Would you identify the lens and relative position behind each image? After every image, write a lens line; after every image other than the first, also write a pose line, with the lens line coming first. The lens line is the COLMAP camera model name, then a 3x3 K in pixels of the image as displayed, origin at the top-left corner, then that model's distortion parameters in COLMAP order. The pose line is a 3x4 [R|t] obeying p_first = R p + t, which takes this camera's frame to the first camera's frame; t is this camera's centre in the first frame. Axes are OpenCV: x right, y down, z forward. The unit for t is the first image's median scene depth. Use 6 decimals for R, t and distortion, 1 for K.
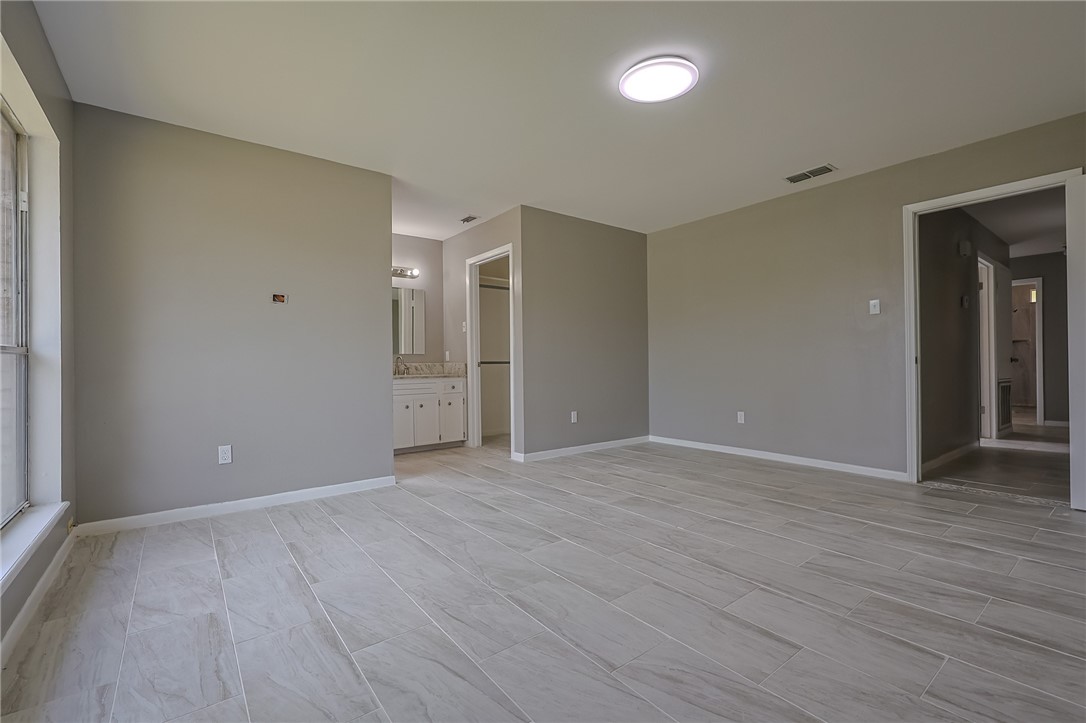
lens RADIAL K [[468.9, 0, 541.9], [0, 468.9, 359.7], [0, 0, 1]] dist [0.008592, 0.000187]
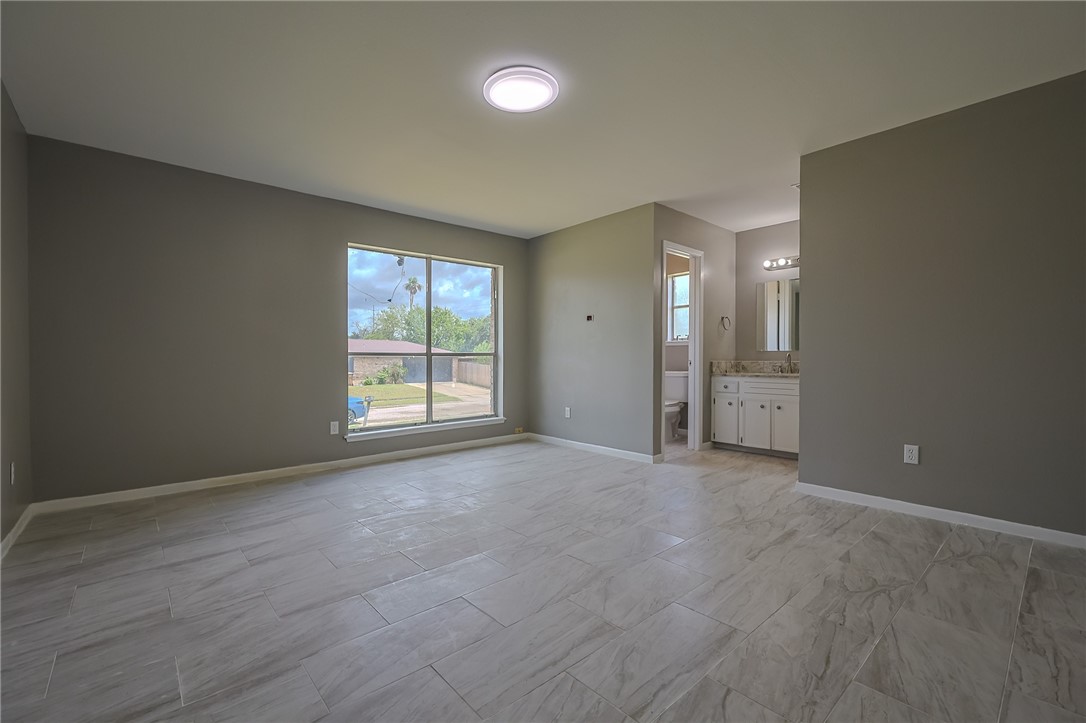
lens RADIAL K [[468.9, 0, 541.9], [0, 468.9, 359.7], [0, 0, 1]] dist [0.008592, 0.000187]
pose [[0.064536, 0.010493, -0.997860, 0.671395], [0.004224, 0.999933, 0.010788, -0.007617], [0.997906, -0.004911, 0.064488, 0.514884]]
